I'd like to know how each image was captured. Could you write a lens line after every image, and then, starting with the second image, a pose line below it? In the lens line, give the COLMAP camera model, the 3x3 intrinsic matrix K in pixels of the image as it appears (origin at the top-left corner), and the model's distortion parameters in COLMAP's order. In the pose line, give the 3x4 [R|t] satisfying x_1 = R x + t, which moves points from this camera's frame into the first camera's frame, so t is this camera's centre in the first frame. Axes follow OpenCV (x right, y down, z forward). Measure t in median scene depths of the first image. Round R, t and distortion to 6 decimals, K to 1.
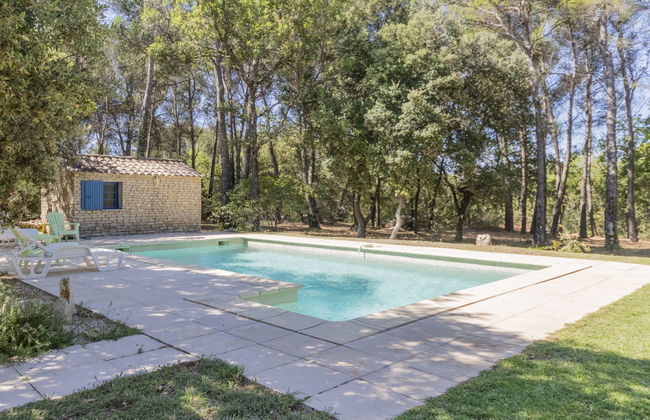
lens RADIAL K [[470.4, 0, 338.9], [0, 470.4, 200.6], [0, 0, 1]] dist [0.011962, 0.002567]
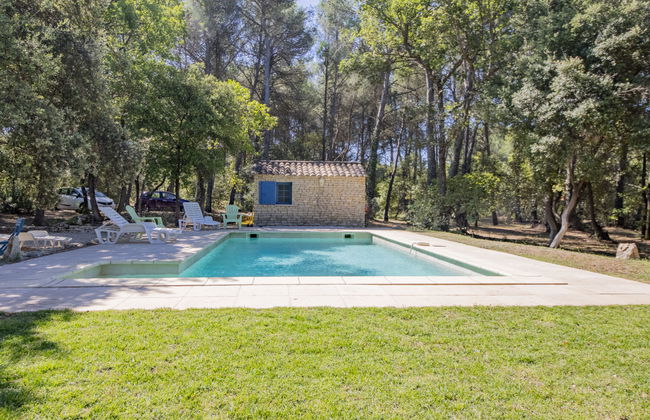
lens RADIAL K [[470.4, 0, 338.9], [0, 470.4, 200.6], [0, 0, 1]] dist [0.011962, 0.002567]
pose [[0.762752, 0.004545, -0.646675, 0.395575], [-0.010023, 0.999938, -0.004794, 0.011998], [0.646614, 0.010138, 0.762750, 0.144980]]
